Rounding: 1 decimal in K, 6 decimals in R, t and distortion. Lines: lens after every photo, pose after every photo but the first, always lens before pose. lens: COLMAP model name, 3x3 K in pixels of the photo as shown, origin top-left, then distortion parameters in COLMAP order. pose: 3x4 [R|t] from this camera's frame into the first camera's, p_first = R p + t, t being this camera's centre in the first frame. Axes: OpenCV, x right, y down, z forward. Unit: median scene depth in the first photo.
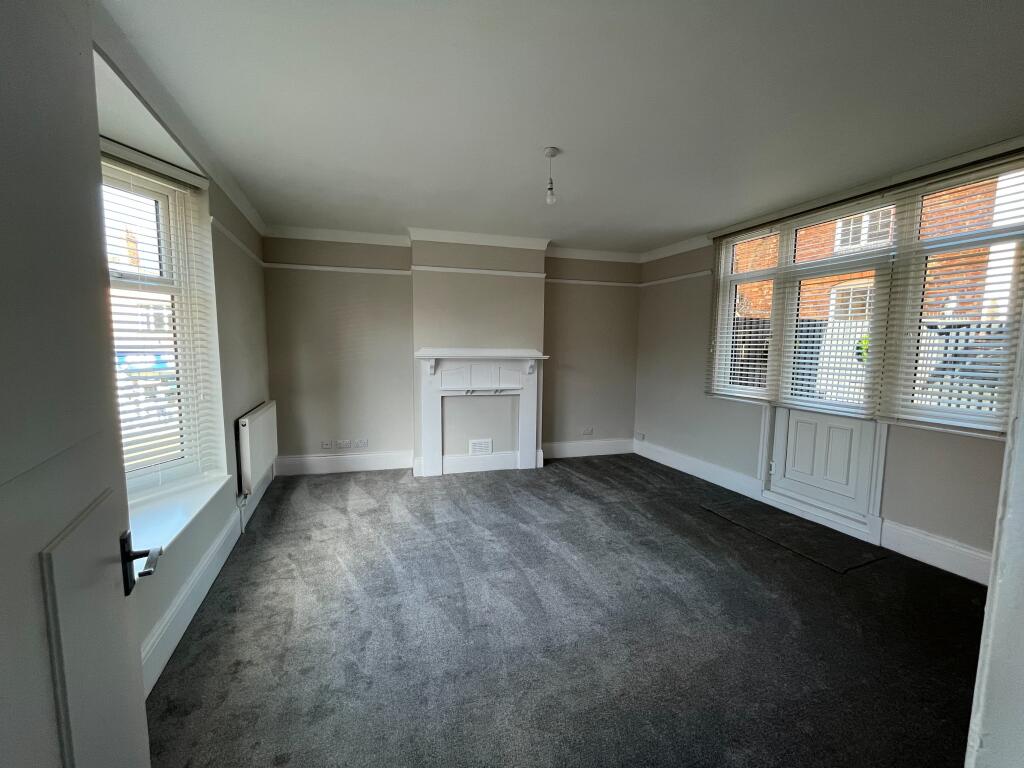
lens RADIAL K [[413.3, 0, 515.7], [0, 413.3, 386.2], [0, 0, 1]] dist [-0.000728, -0.000338]
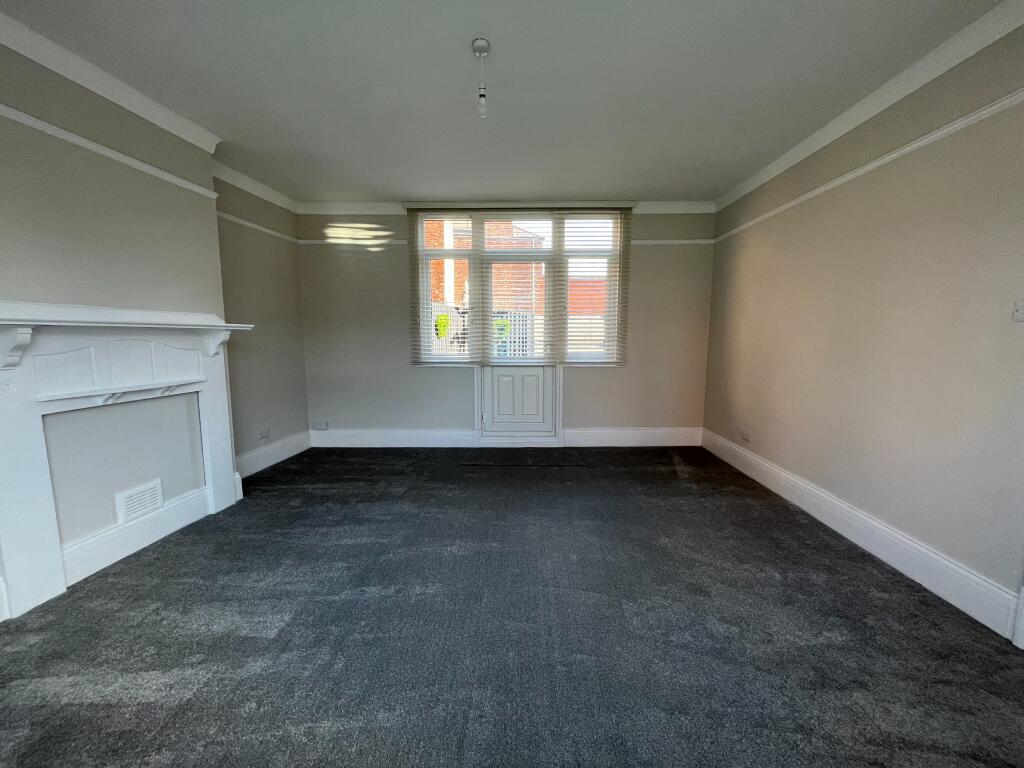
lens RADIAL K [[413.3, 0, 510.0], [0, 413.3, 388.6], [0, 0, 1]] dist [-0.000728, -0.000338]
pose [[0.382504, -0.128001, 0.915044, -0.405901], [0.094797, 0.990568, 0.098939, 0.000254], [-0.919078, 0.048899, 0.391031, 0.404443]]
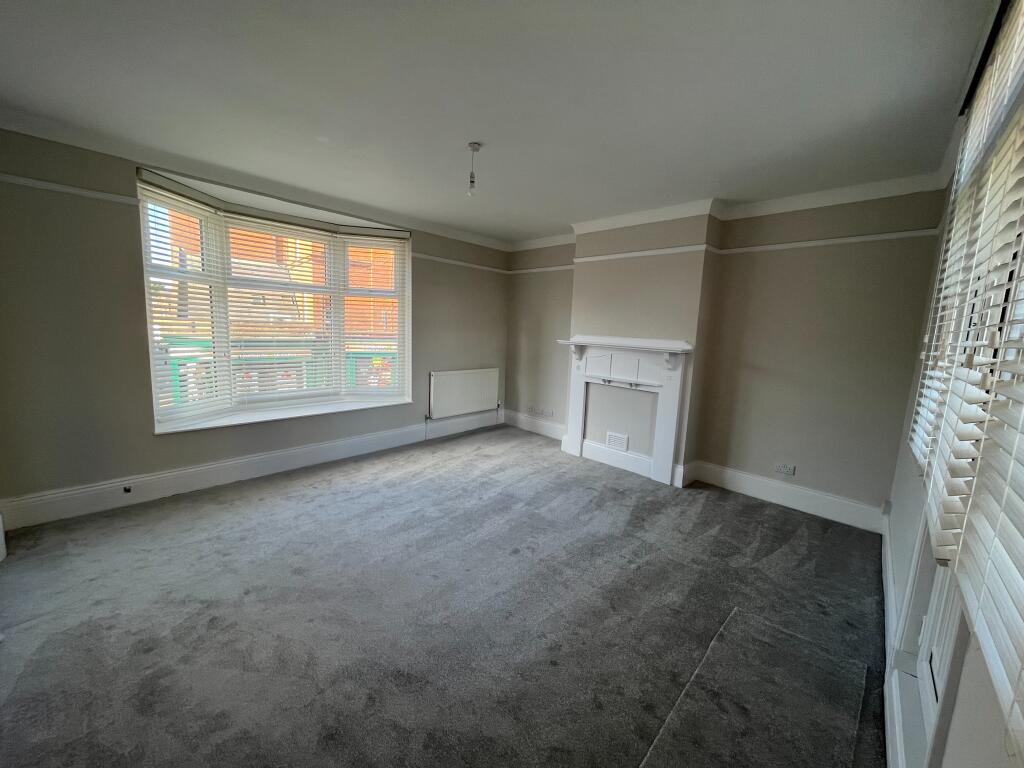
lens RADIAL K [[413.3, 0, 513.3], [0, 413.3, 383.8], [0, 0, 1]] dist [-0.000728, -0.000338]
pose [[0.464643, 0.127714, -0.876240, 0.689692], [-0.123318, 0.989234, 0.078791, -0.031846], [0.876869, 0.071446, 0.475390, 0.369416]]
